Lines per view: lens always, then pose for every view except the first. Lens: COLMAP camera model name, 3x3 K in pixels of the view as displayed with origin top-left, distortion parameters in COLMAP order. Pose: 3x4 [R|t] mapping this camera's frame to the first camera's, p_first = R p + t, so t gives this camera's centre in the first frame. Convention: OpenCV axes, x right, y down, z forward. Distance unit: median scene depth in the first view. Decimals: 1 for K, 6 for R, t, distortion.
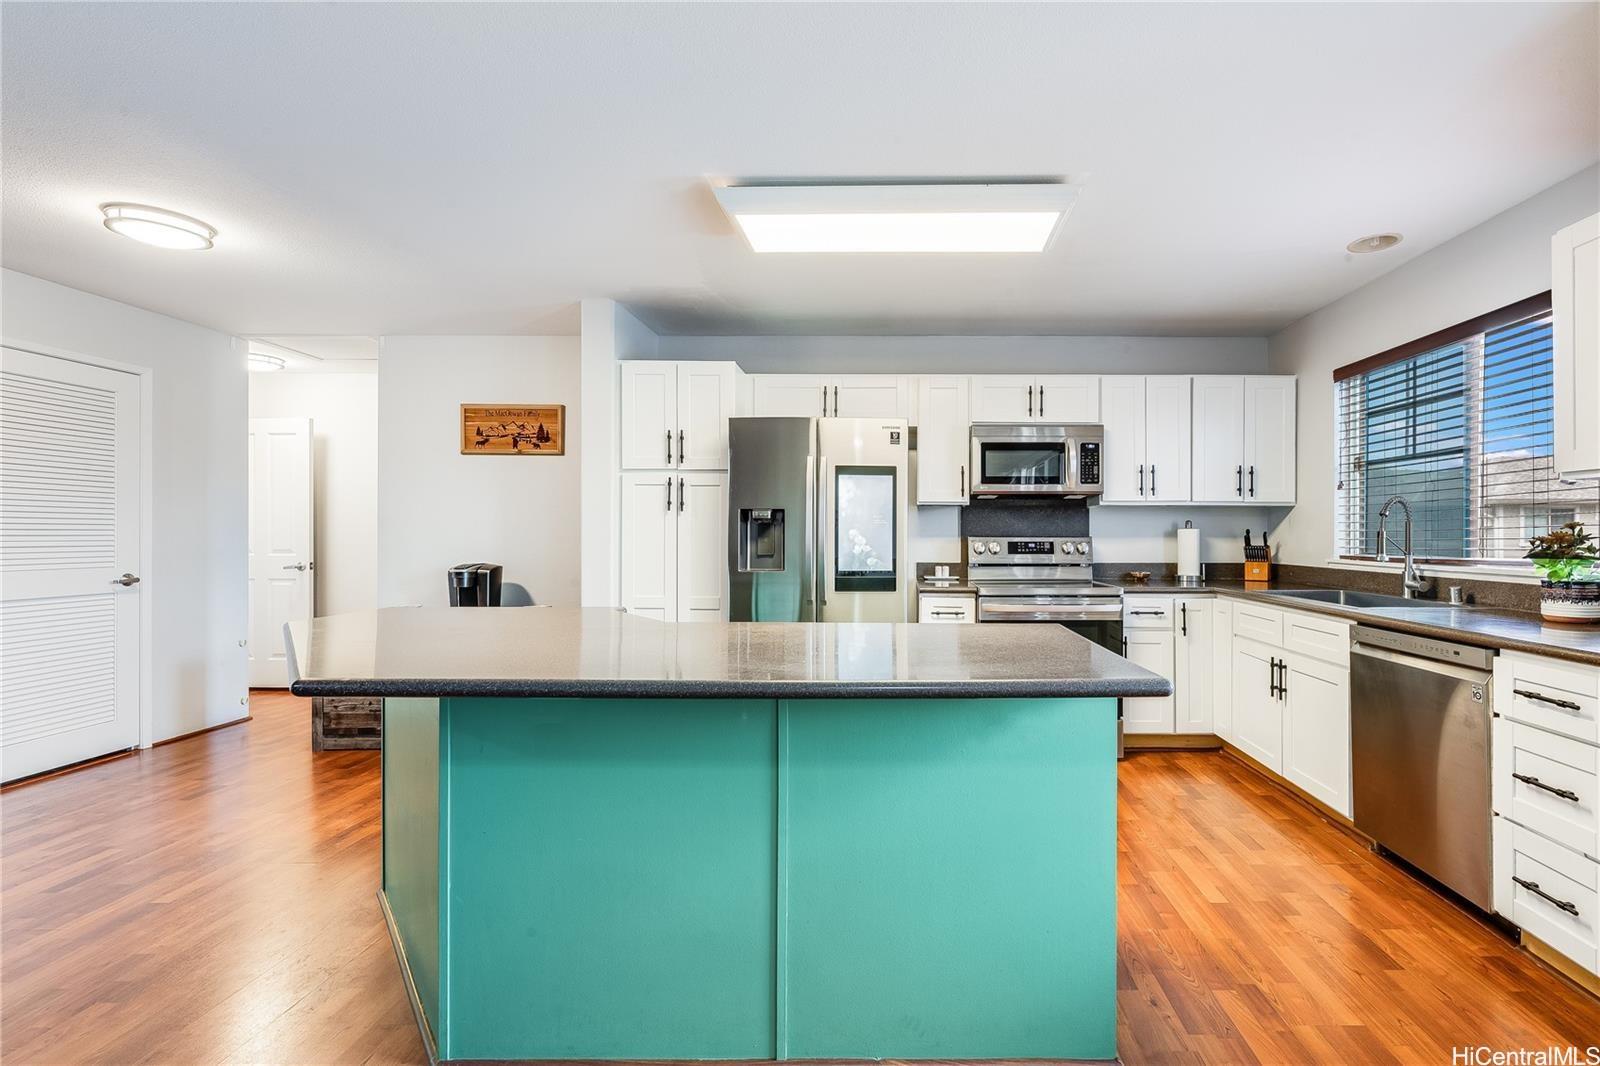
lens RADIAL K [[686.2, 0, 909.8], [0, 686.2, 530.2], [0, 0, 1]] dist [0.002166, -0.002191]
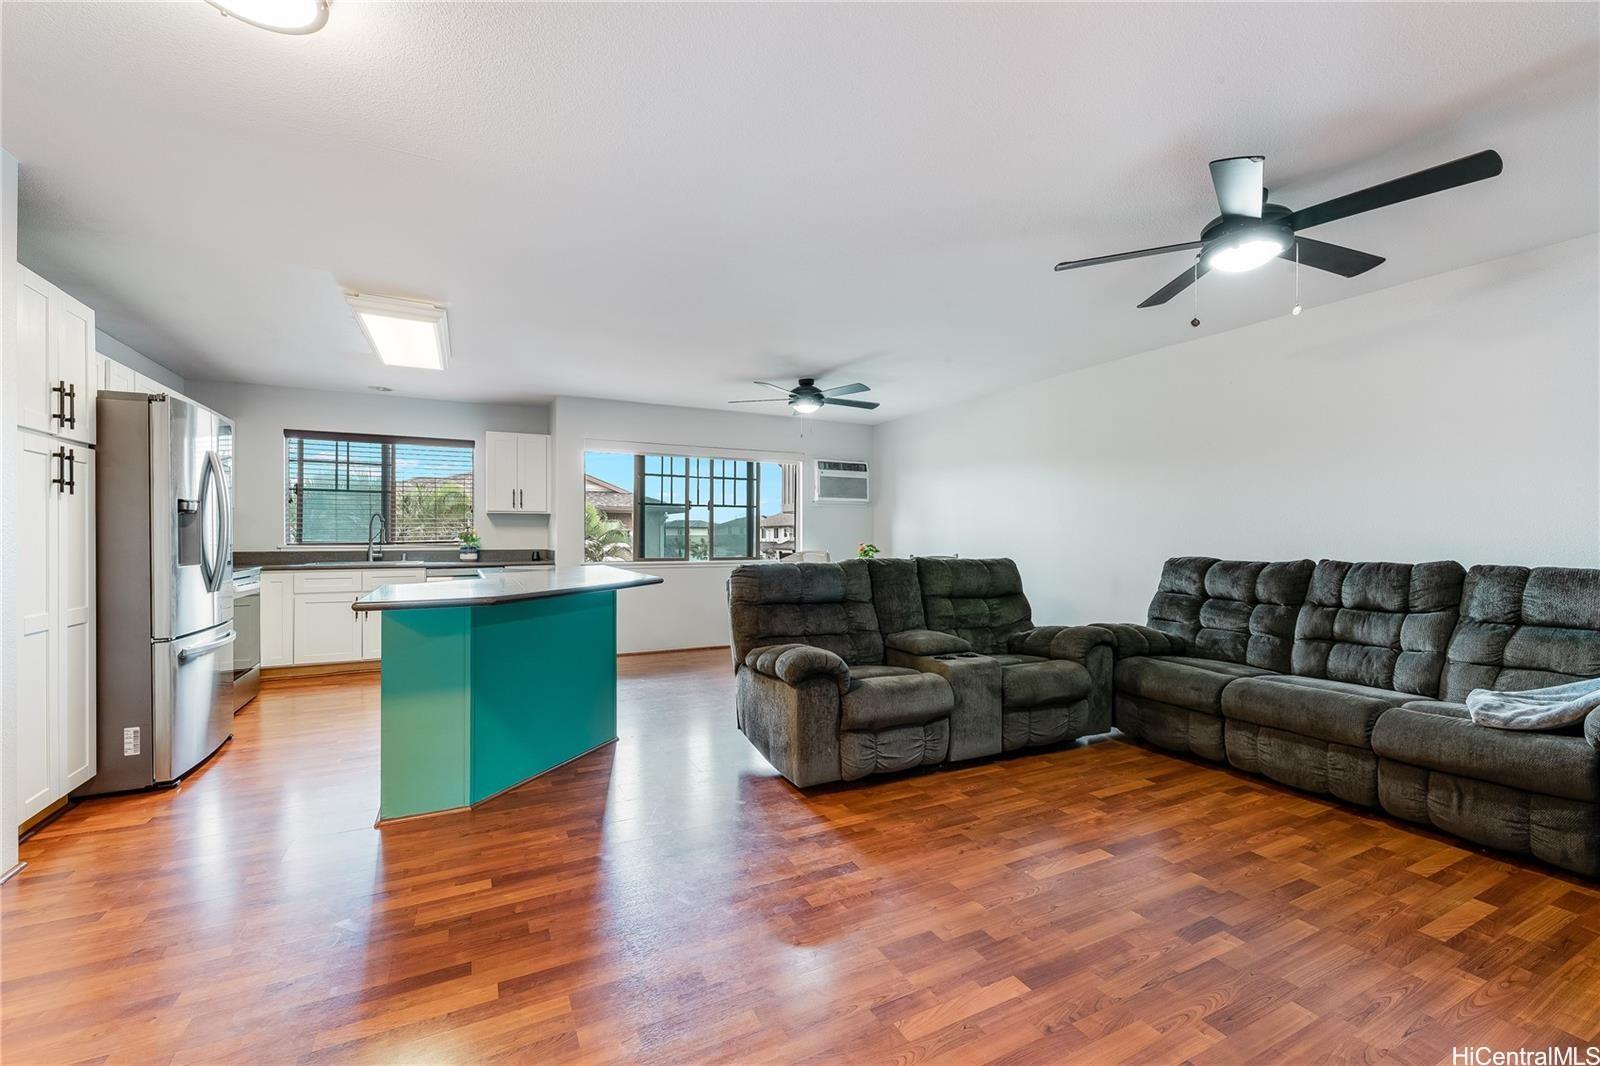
lens RADIAL K [[646.3, 0, 790.7], [0, 646.3, 537.7], [0, 0, 1]] dist [0.010467, -0.005006]
pose [[-0.444547, -0.003278, 0.895750, -1.275713], [-0.003920, 0.999991, 0.001714, 0.014952], [-0.895747, -0.002749, -0.444555, 0.604655]]
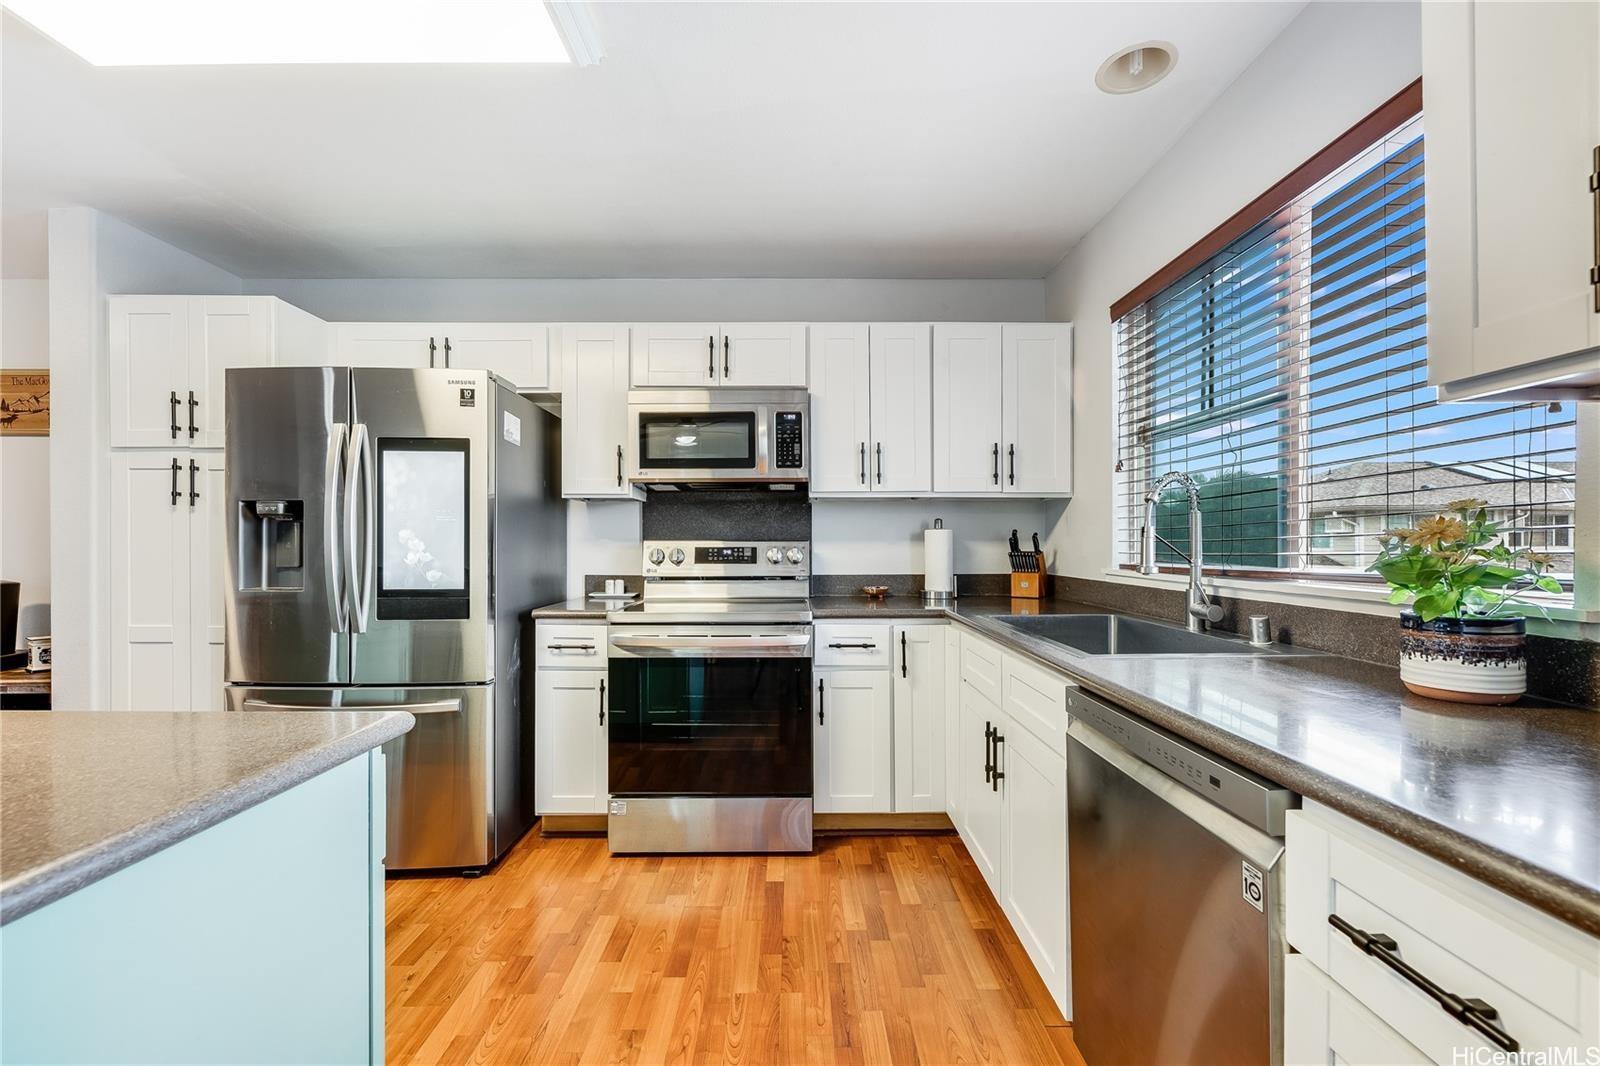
lens RADIAL K [[646.3, 0, 810.3], [0, 646.3, 542.3], [0, 0, 1]] dist [0.010467, -0.005006]
pose [[0.999977, -0.004478, 0.004999, 0.296468], [0.004457, 0.999981, 0.004278, 0.009597], [-0.005018, -0.004255, 0.999978, 0.321740]]
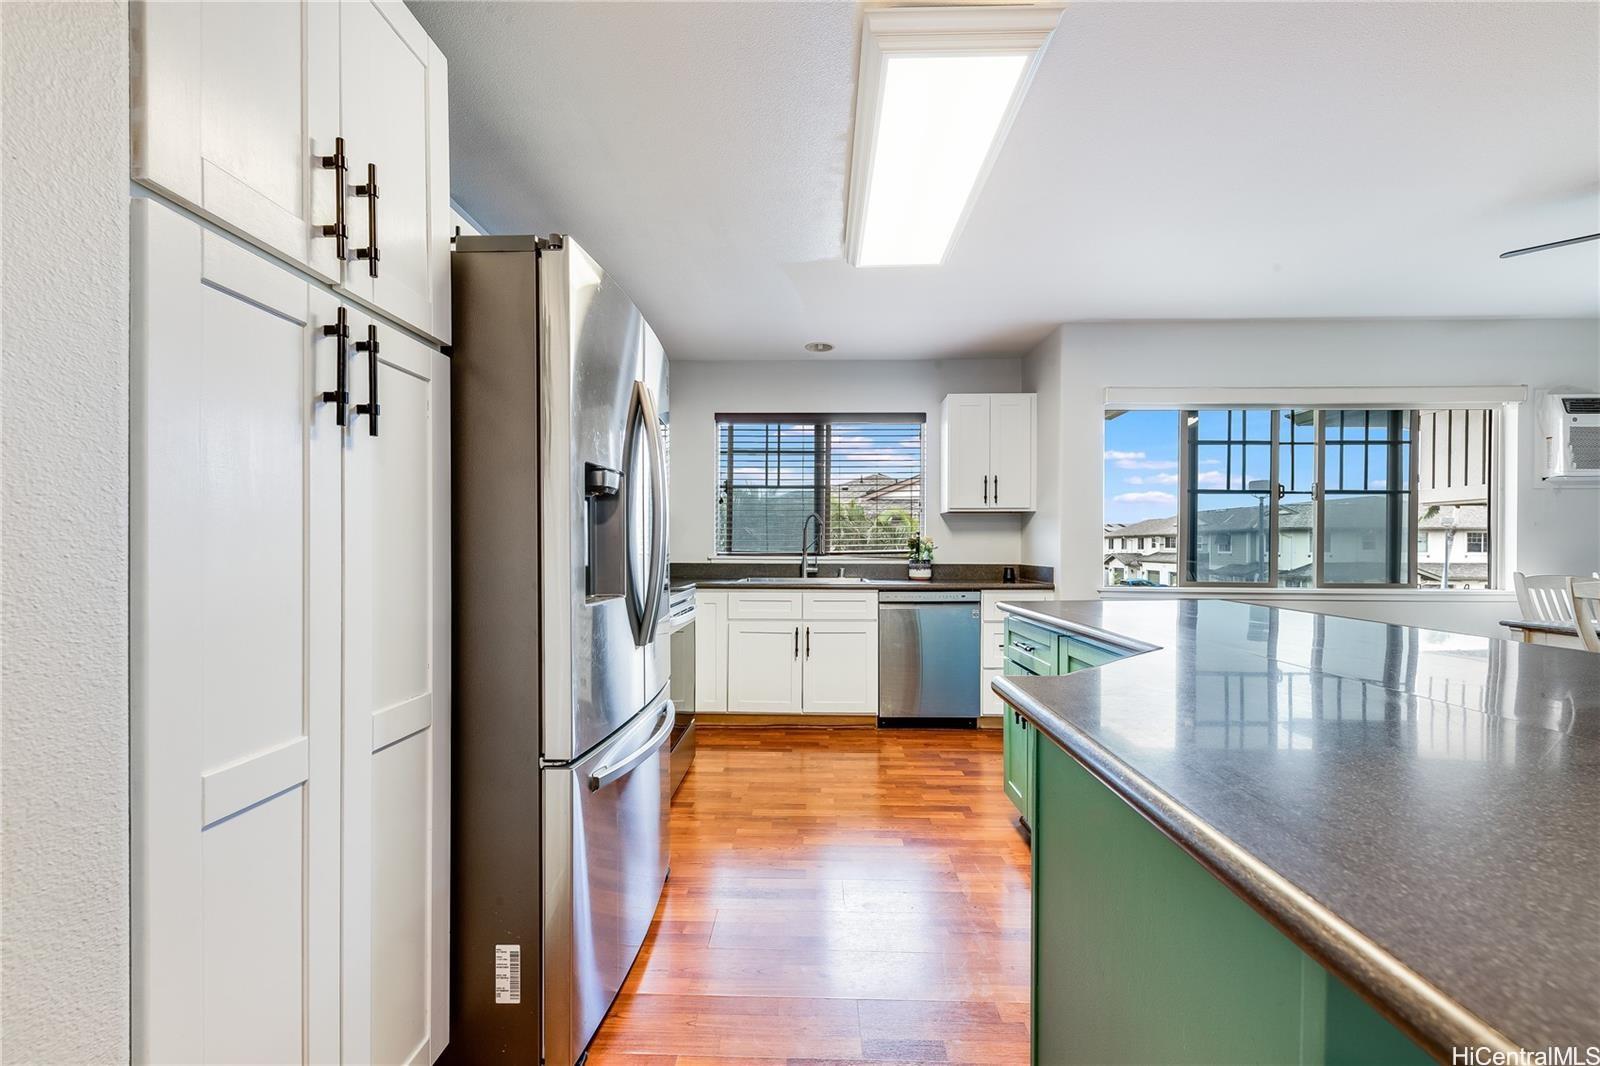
lens RADIAL K [[646.3, 0, 803.4], [0, 646.3, 551.6], [0, 0, 1]] dist [0.010467, -0.005006]
pose [[0.032228, -0.009139, 0.999439, -0.604556], [-0.006289, 0.999937, 0.009347, 0.019319], [-0.999461, -0.006587, 0.032168, 0.783093]]
